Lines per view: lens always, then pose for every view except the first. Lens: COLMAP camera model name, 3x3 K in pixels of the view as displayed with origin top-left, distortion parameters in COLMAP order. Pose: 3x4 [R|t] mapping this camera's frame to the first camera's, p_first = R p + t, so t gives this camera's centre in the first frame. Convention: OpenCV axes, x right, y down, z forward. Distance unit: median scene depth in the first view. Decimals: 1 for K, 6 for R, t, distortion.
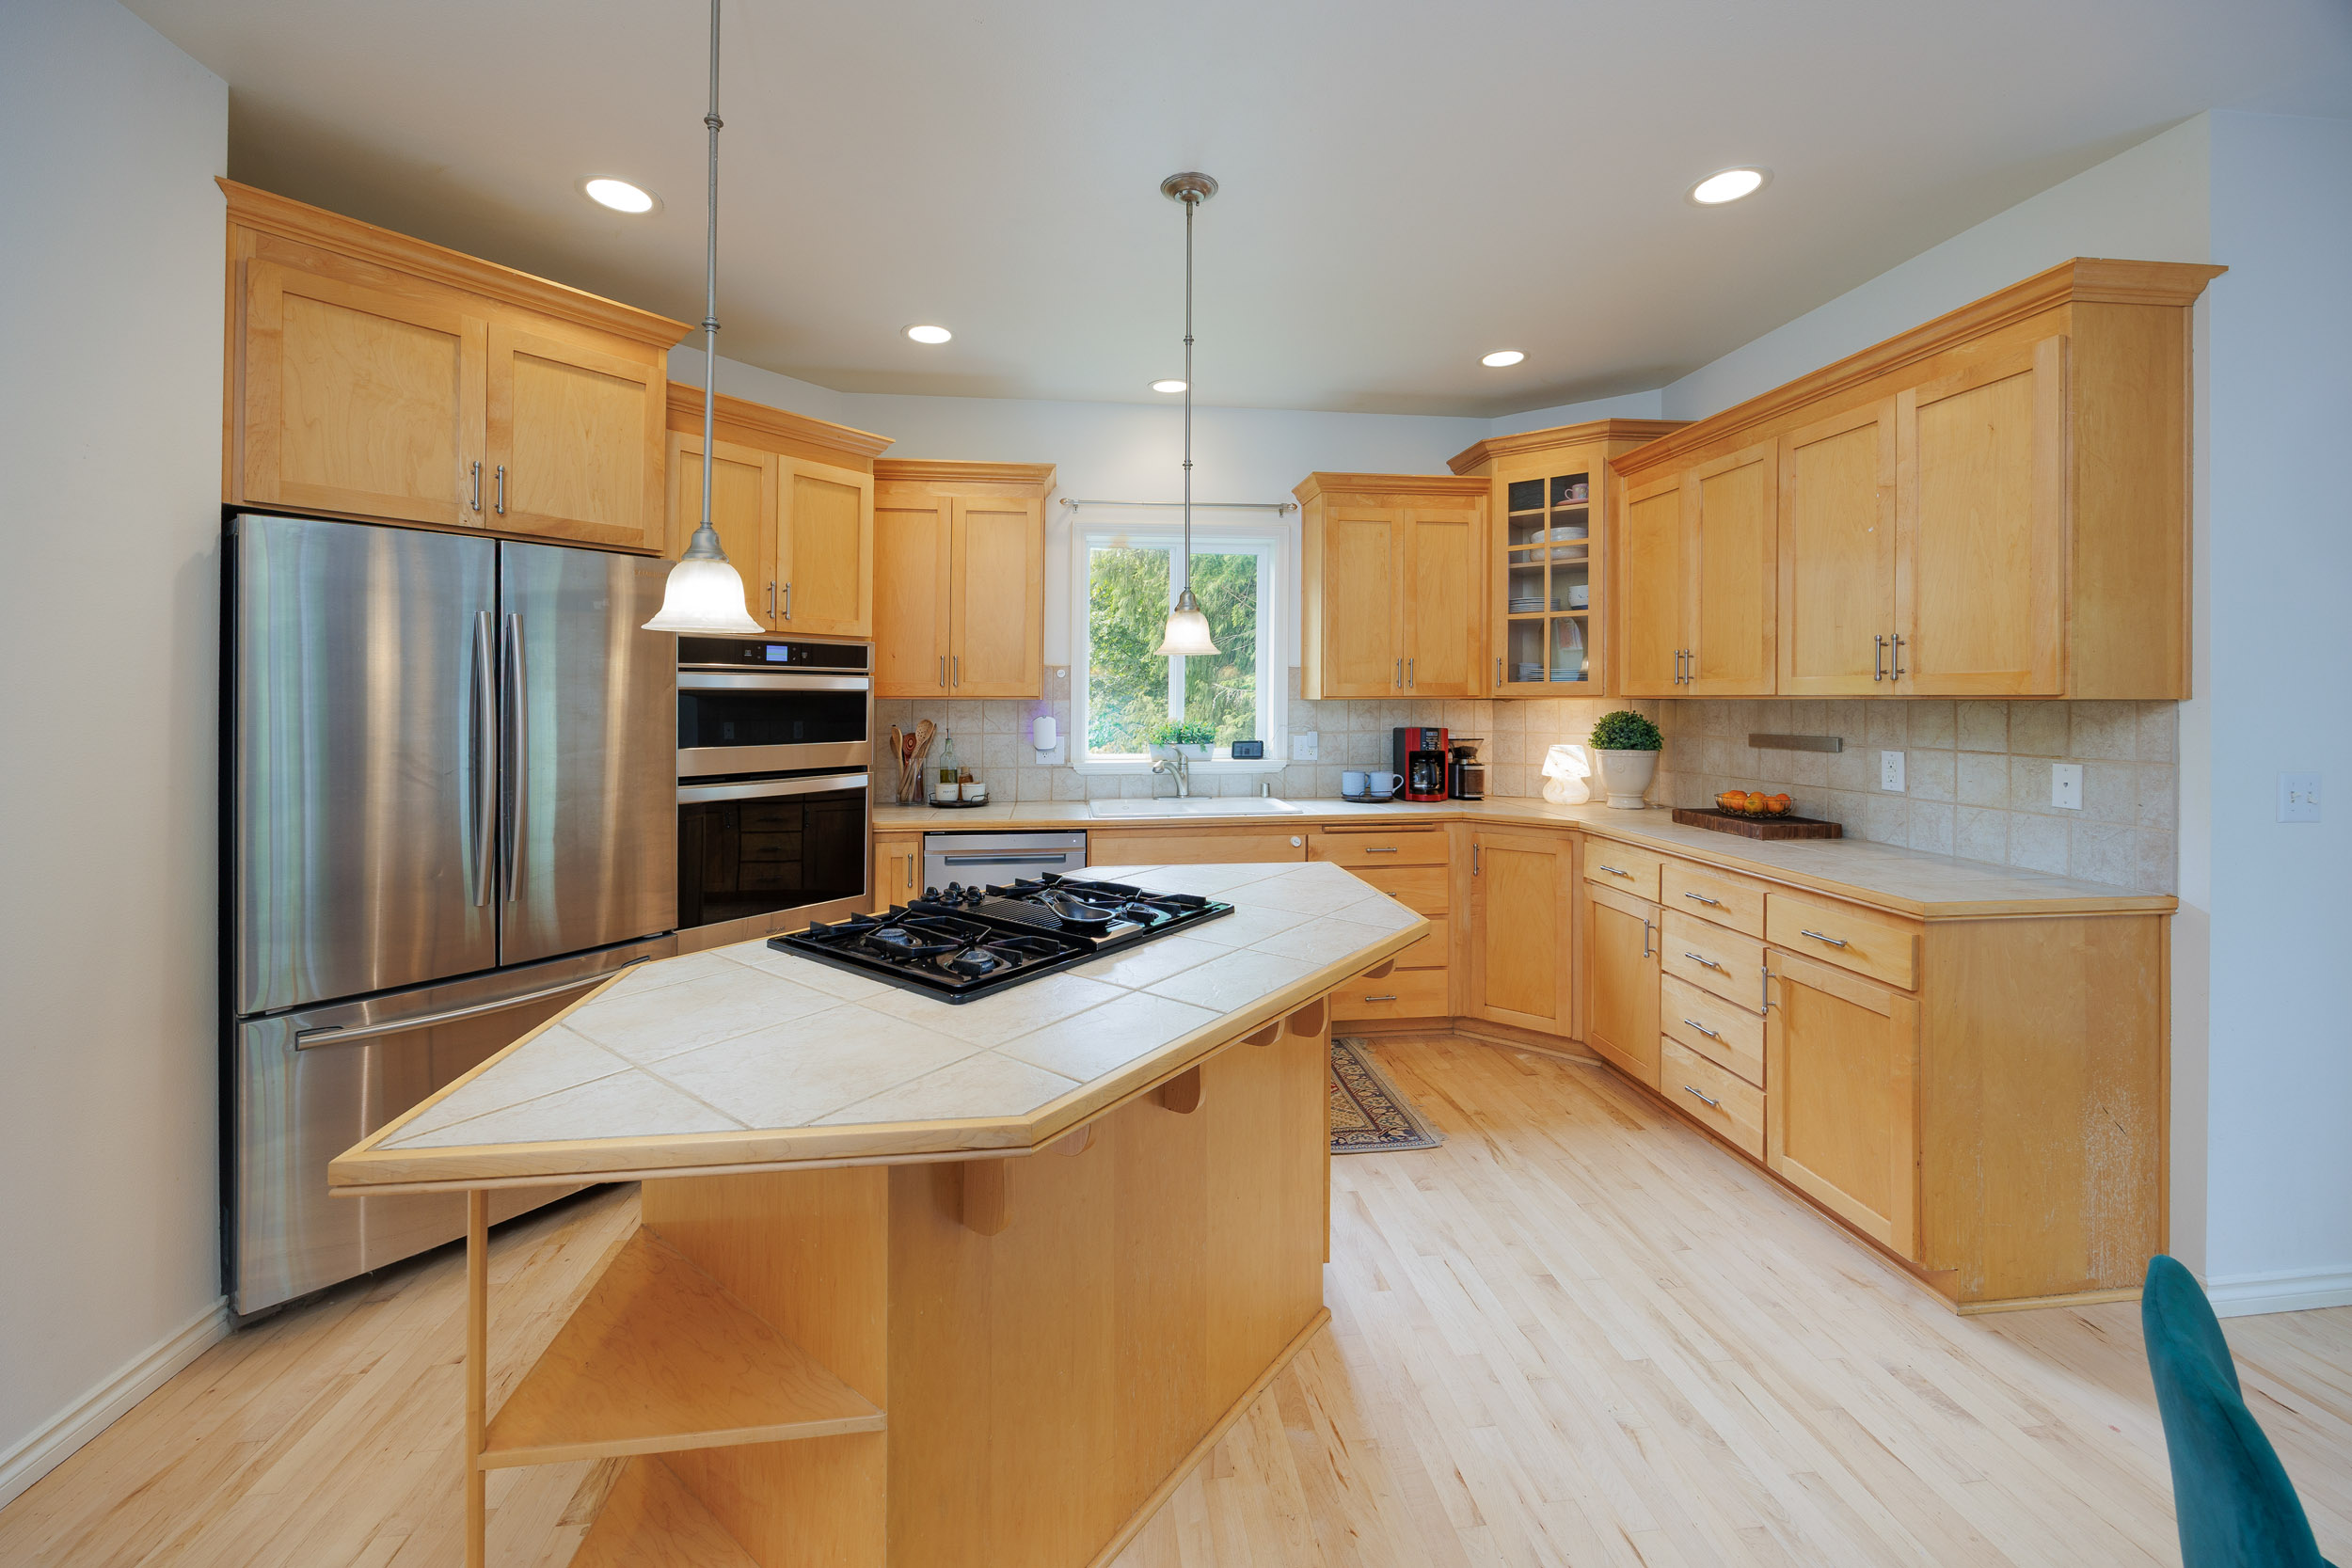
lens RADIAL K [[934.1, 0, 1167.4], [0, 934.1, 701.9], [0, 0, 1]] dist [0.003245, -0.000661]
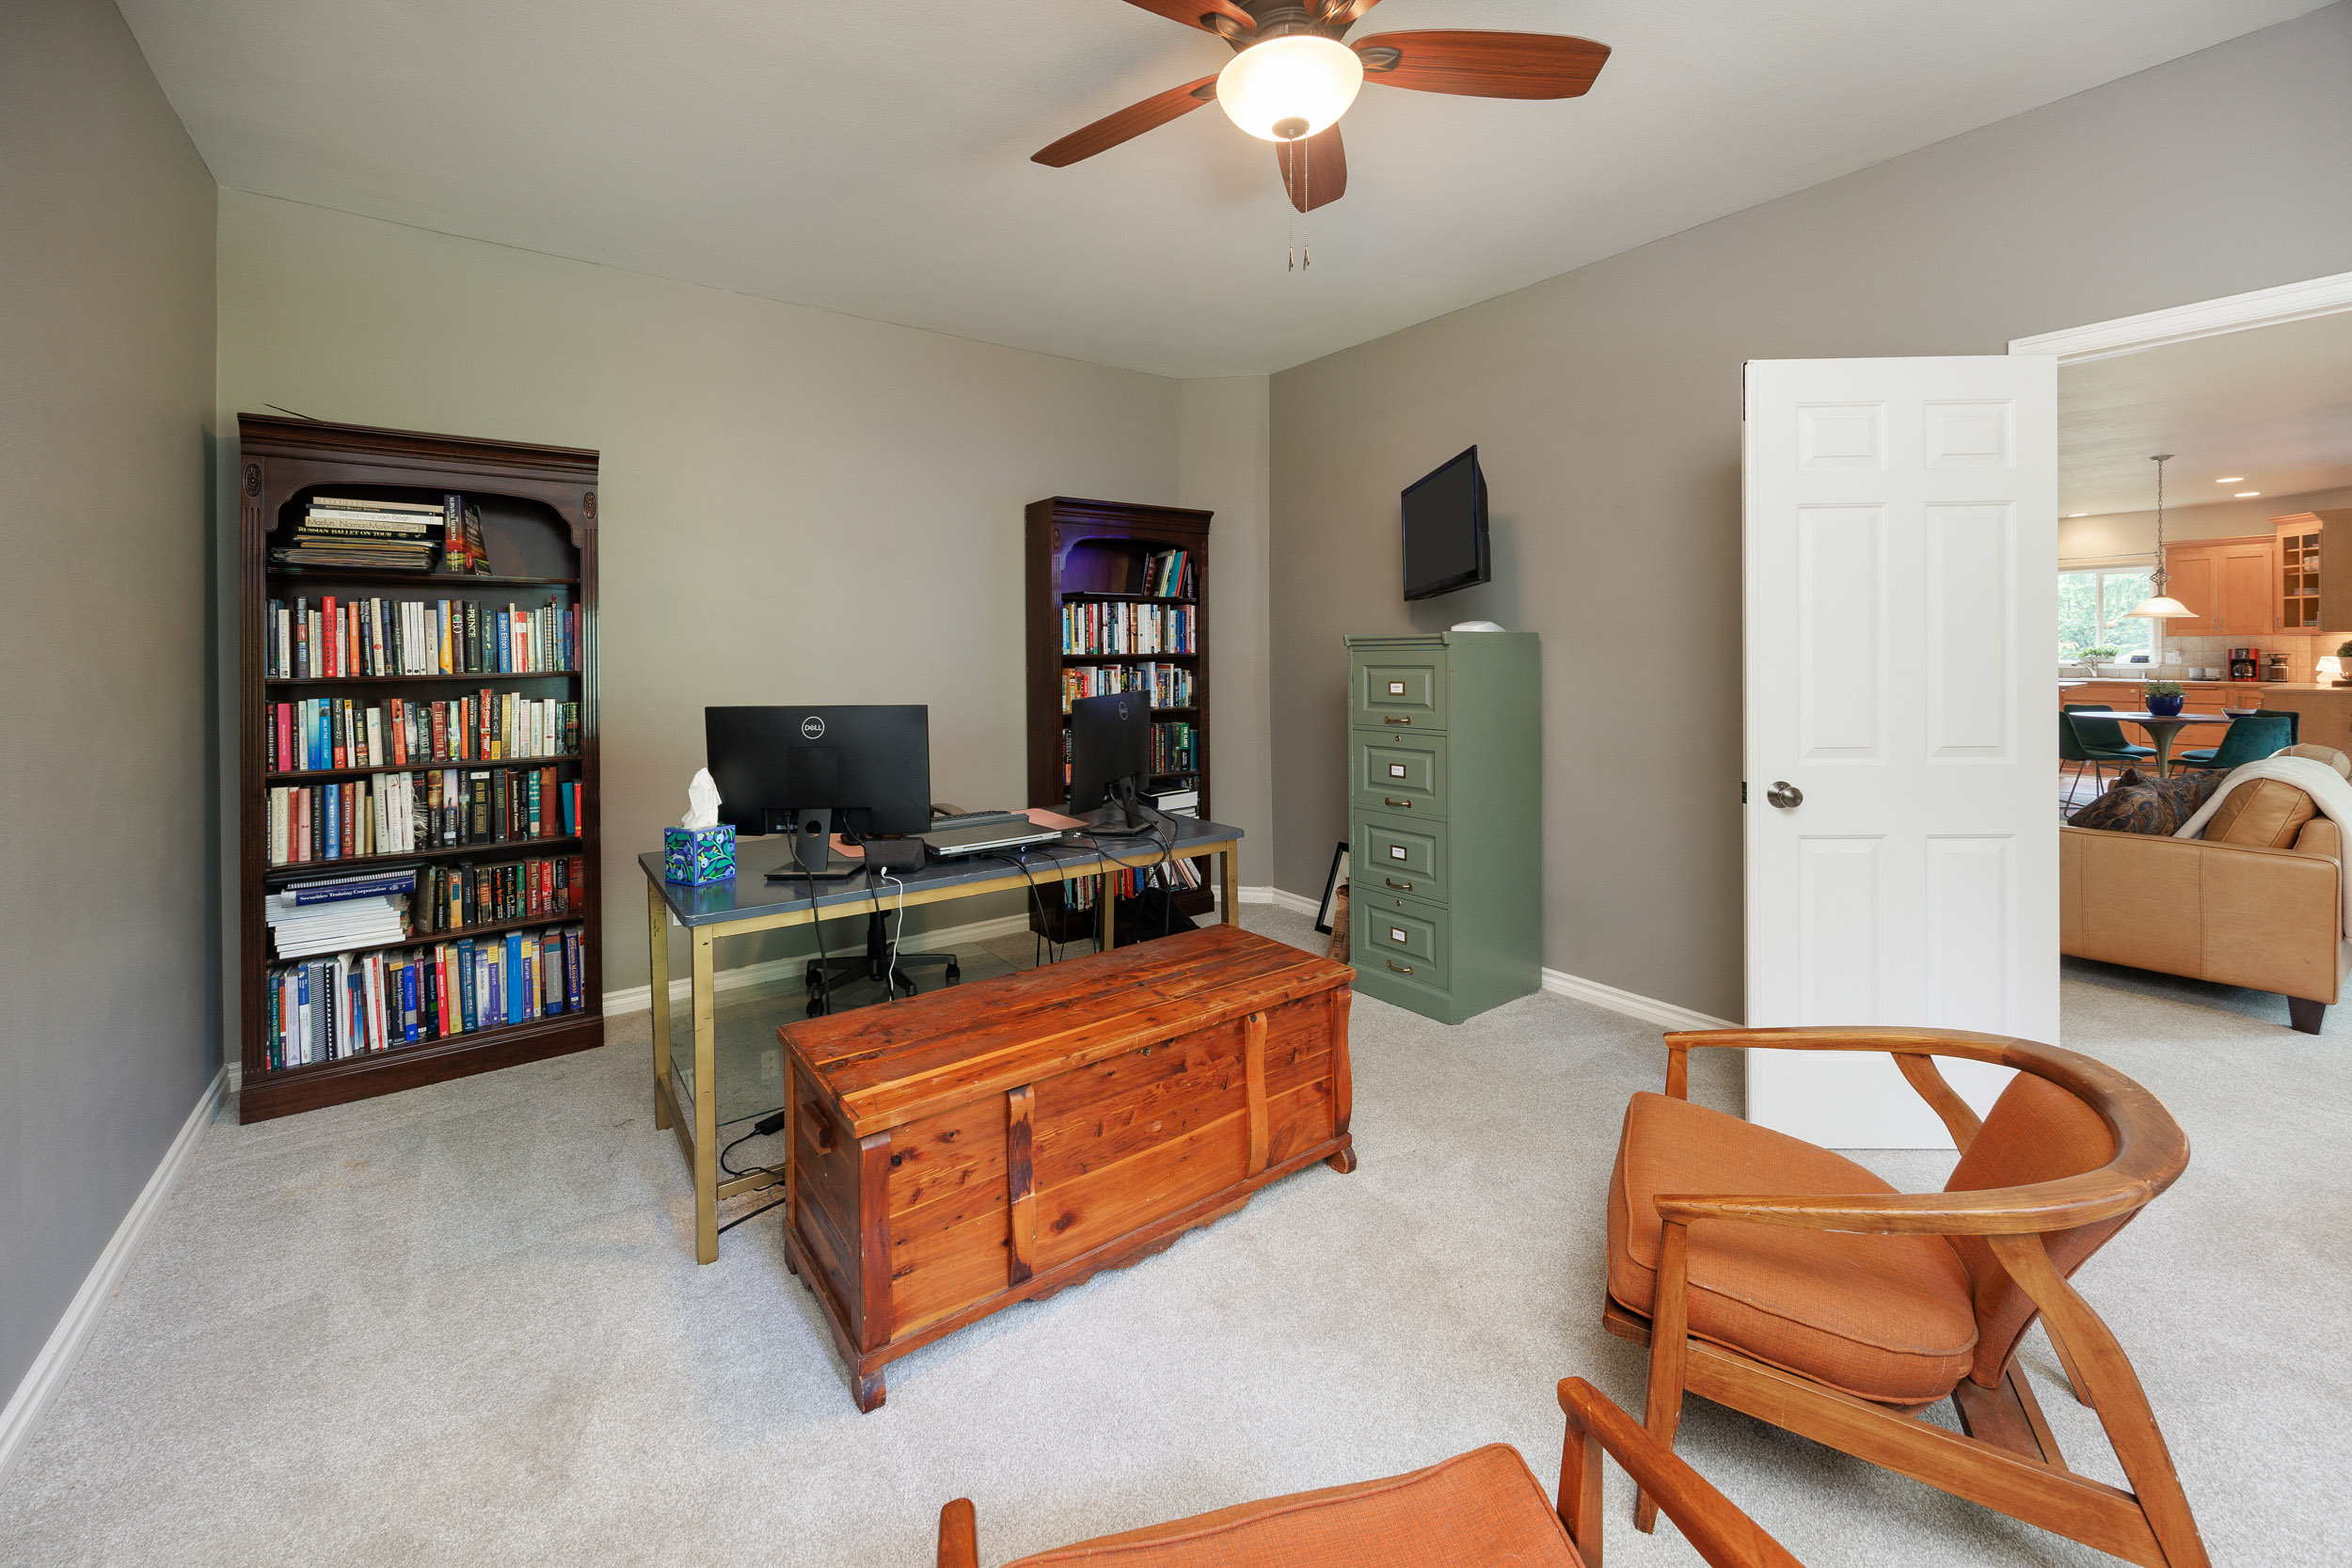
lens RADIAL K [[947.2, 0, 1173.1], [0, 947.2, 663.2], [0, 0, 1]] dist [0.000749, 0.000155]
pose [[0.483683, 0.005339, -0.875227, 1.339259], [0.003109, 0.999965, 0.007817, 0.048844], [0.875238, -0.006502, 0.483649, -3.025414]]
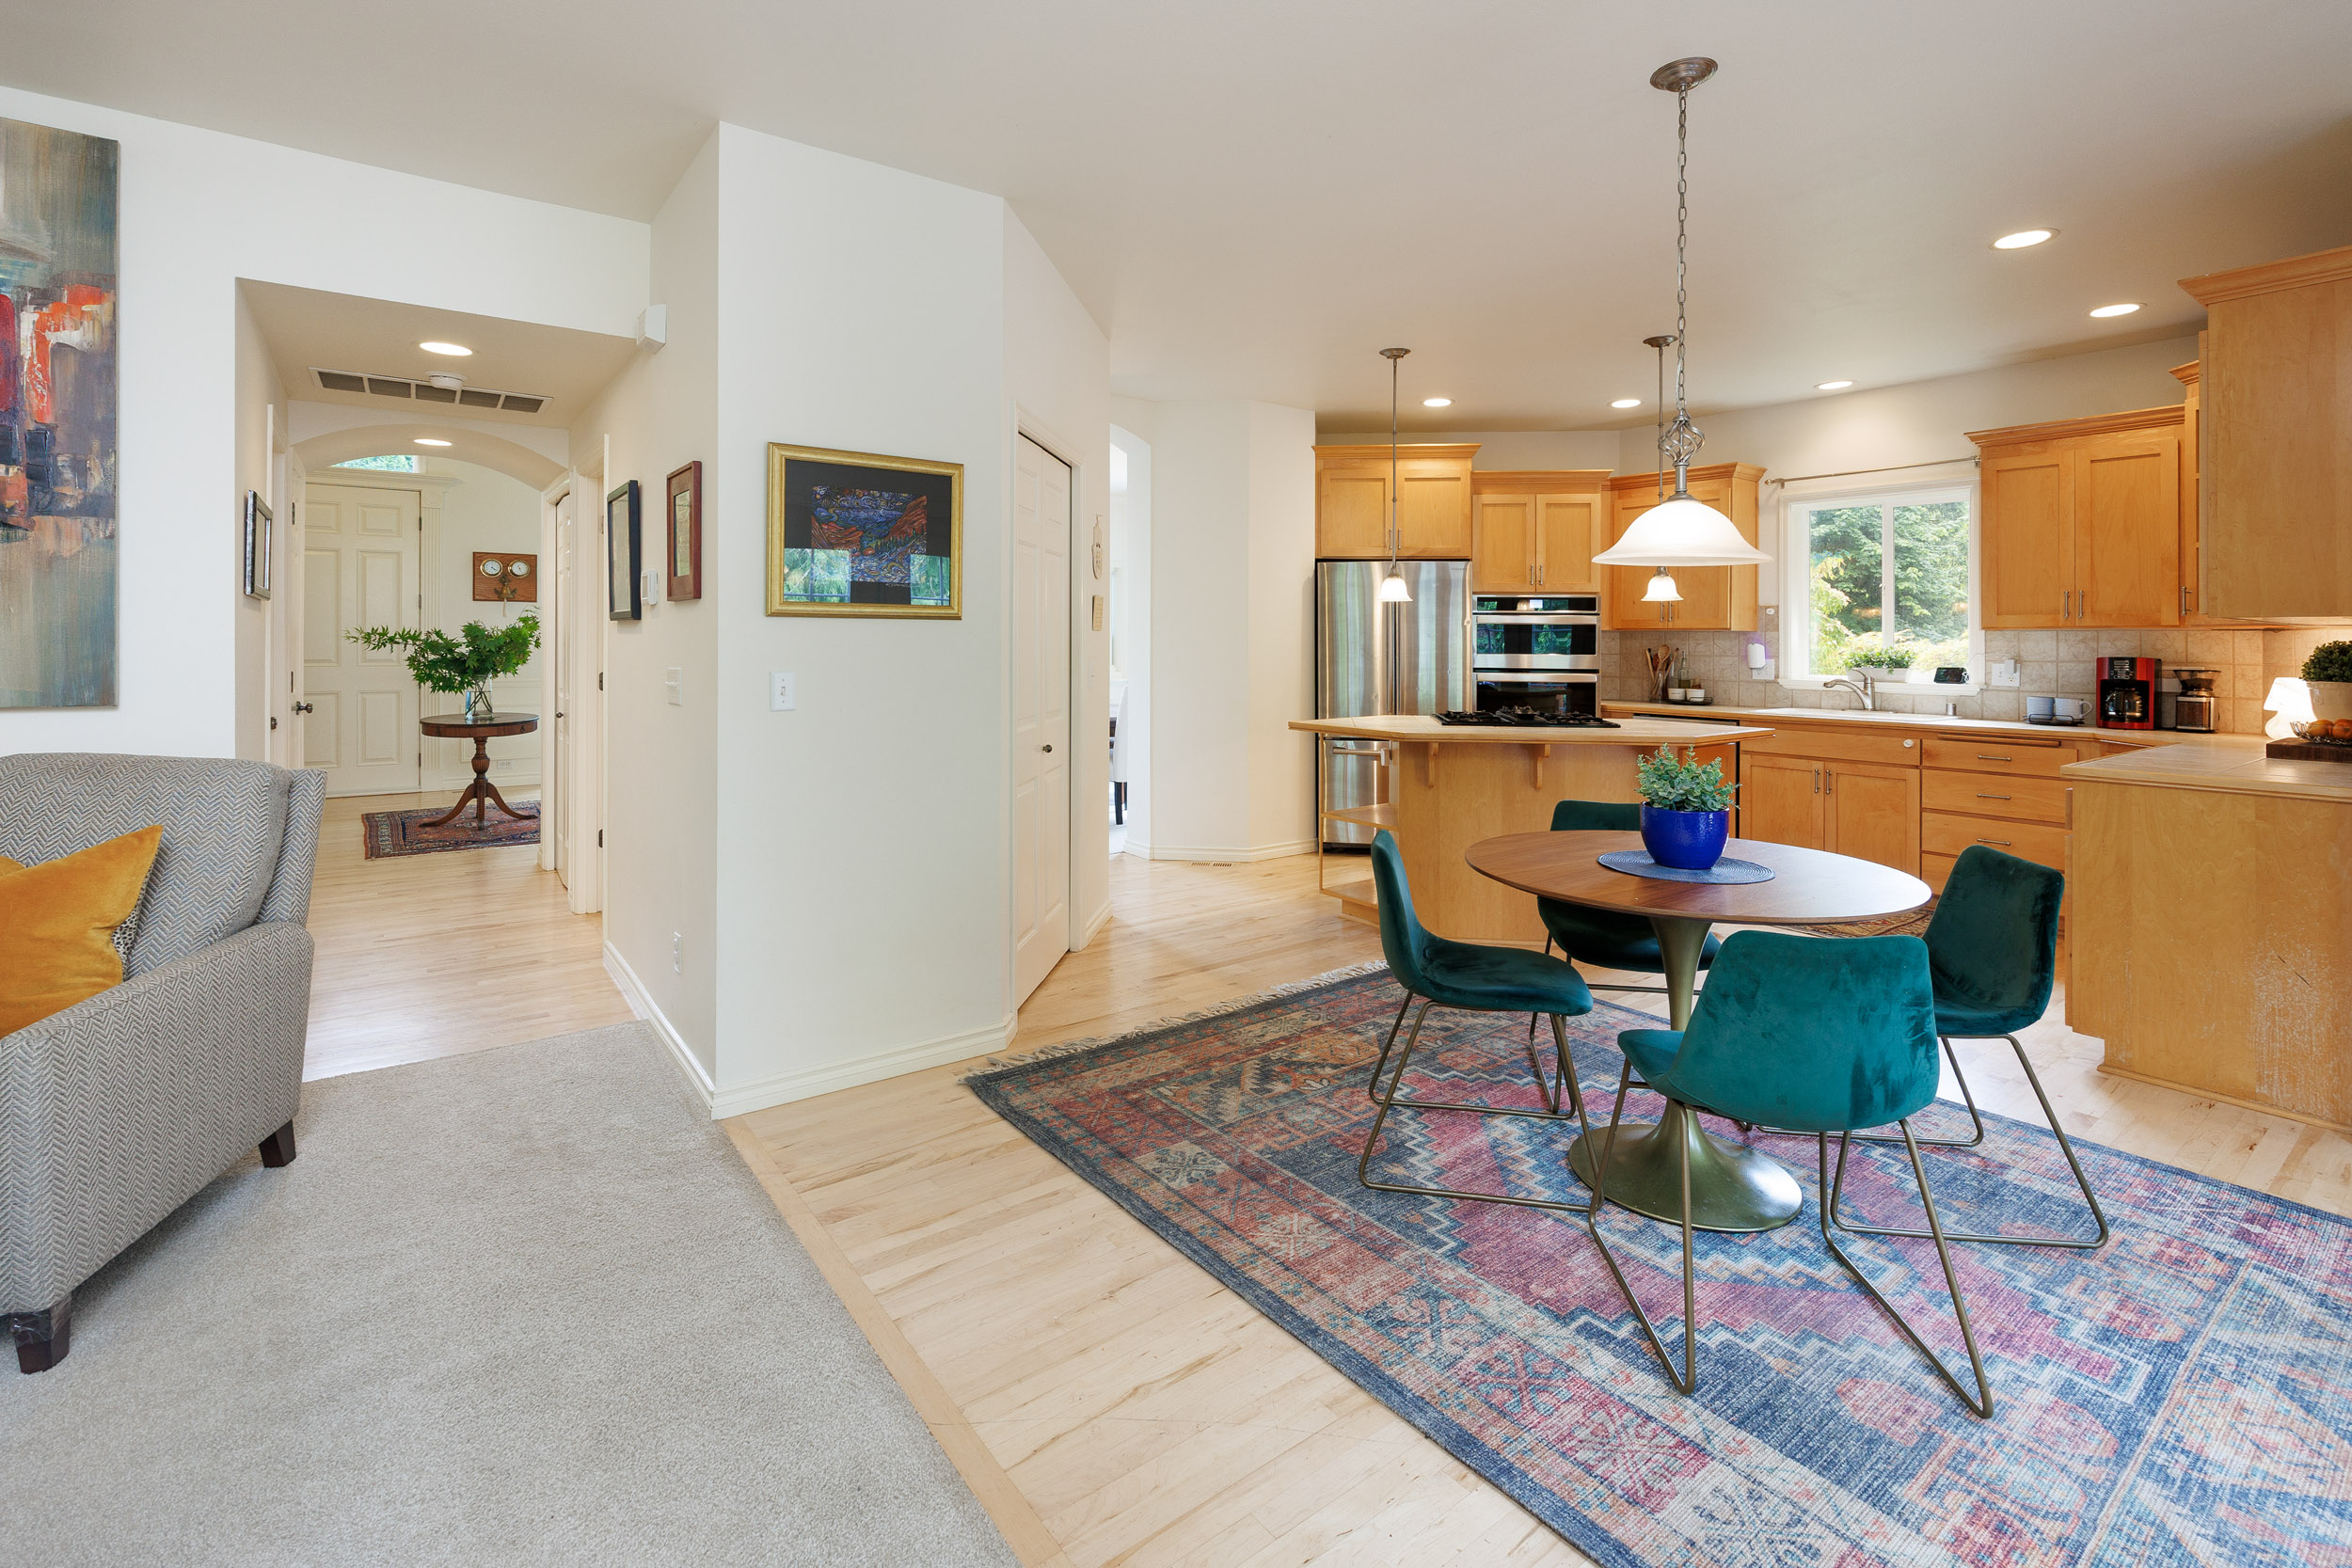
lens RADIAL K [[1068.0, 0, 1164.7], [0, 1068.0, 635.6], [0, 0, 1]] dist [0.000672, -0.000797]
pose [[0.485426, -0.000195, -0.874278, 1.036986], [-0.012117, 0.999902, -0.006951, 0.032830], [0.874194, 0.013968, 0.485376, -0.630878]]
